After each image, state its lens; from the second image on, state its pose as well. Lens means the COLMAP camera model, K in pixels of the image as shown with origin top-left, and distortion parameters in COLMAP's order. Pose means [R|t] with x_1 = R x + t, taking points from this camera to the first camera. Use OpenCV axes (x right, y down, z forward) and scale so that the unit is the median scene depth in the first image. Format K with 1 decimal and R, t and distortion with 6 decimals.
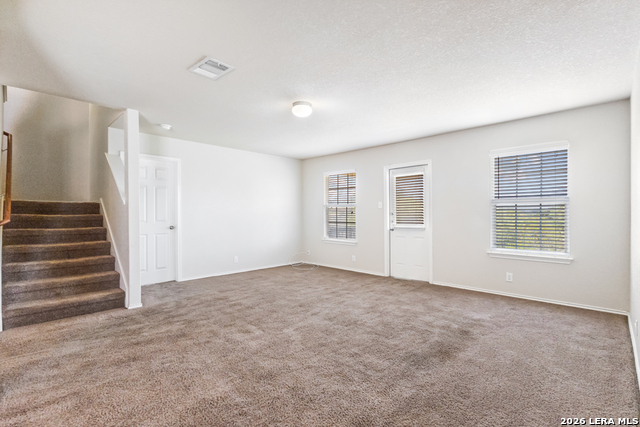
lens RADIAL K [[296.2, 0, 319.7], [0, 296.2, 217.5], [0, 0, 1]] dist [0.001670, 0.000650]
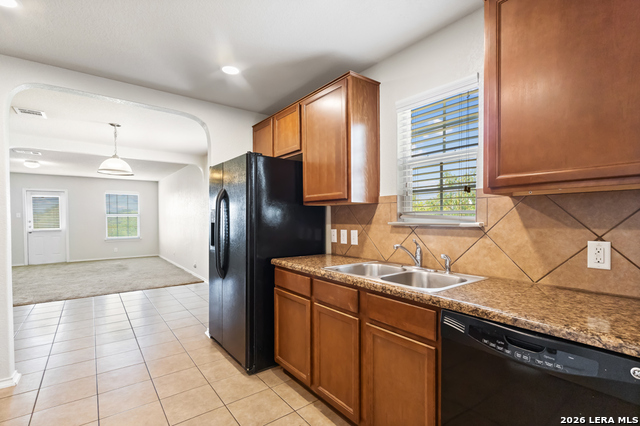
lens RADIAL K [[296.2, 0, 319.7], [0, 296.2, 217.0], [0, 0, 1]] dist [0.001670, 0.000650]
pose [[0.138955, -0.000404, 0.990299, -1.113388], [0.014110, 0.999899, -0.001572, -0.013271], [-0.990198, 0.014192, 0.138946, -0.677632]]
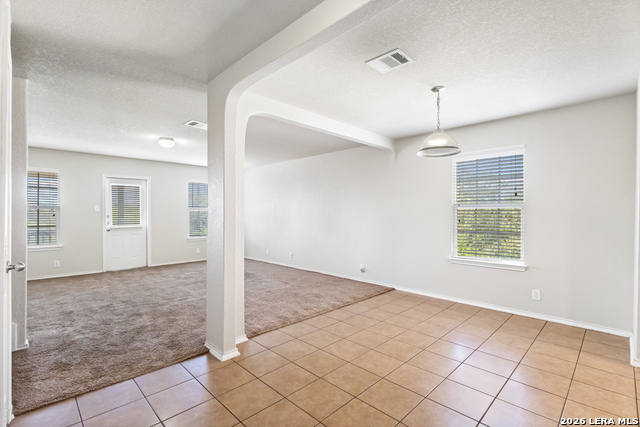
lens RADIAL K [[303.8, 0, 320.0], [0, 303.8, 213.5], [0, 0, 1]] dist [0.002573, 0.000351]
pose [[0.012277, 0.002507, 0.999921, -1.028843], [0.008790, 0.999958, -0.002615, -0.014434], [-0.999886, 0.008821, 0.012254, 0.186840]]
